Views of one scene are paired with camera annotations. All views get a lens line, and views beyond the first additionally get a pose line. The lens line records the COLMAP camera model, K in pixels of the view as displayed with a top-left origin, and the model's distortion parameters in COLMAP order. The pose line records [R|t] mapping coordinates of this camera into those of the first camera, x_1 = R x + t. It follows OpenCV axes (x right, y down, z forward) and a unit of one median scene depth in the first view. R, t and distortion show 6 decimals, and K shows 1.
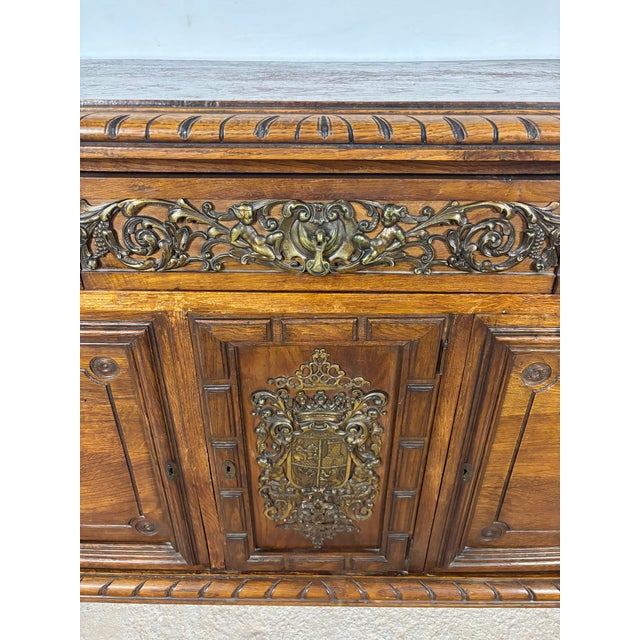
lens RADIAL K [[488.7, 0, 318.0], [0, 488.7, 315.3], [0, 0, 1]] dist [0.010872, -0.002954]
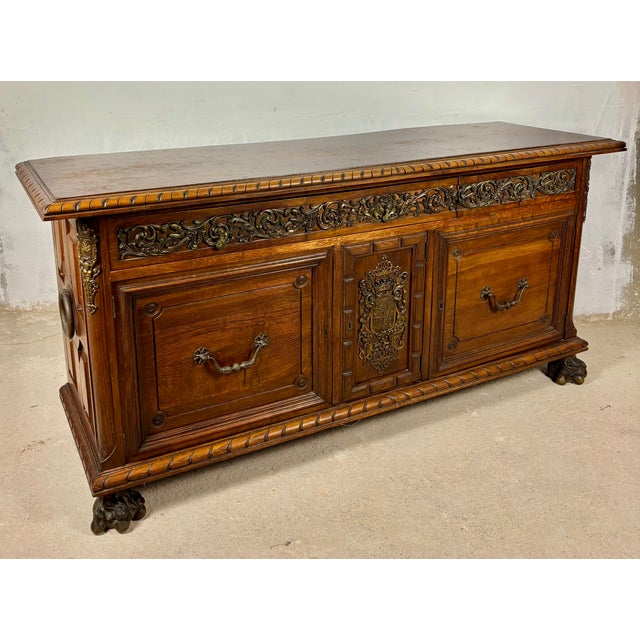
lens RADIAL K [[702.9, 0, 318.0], [0, 702.9, 213.6], [0, 0, 1]] dist [0.046186, -0.027244]
pose [[0.877567, -0.129910, 0.461518, -1.825046], [0.251124, 0.944535, -0.211635, 0.519147], [-0.408427, 0.301623, 0.861517, -1.892079]]
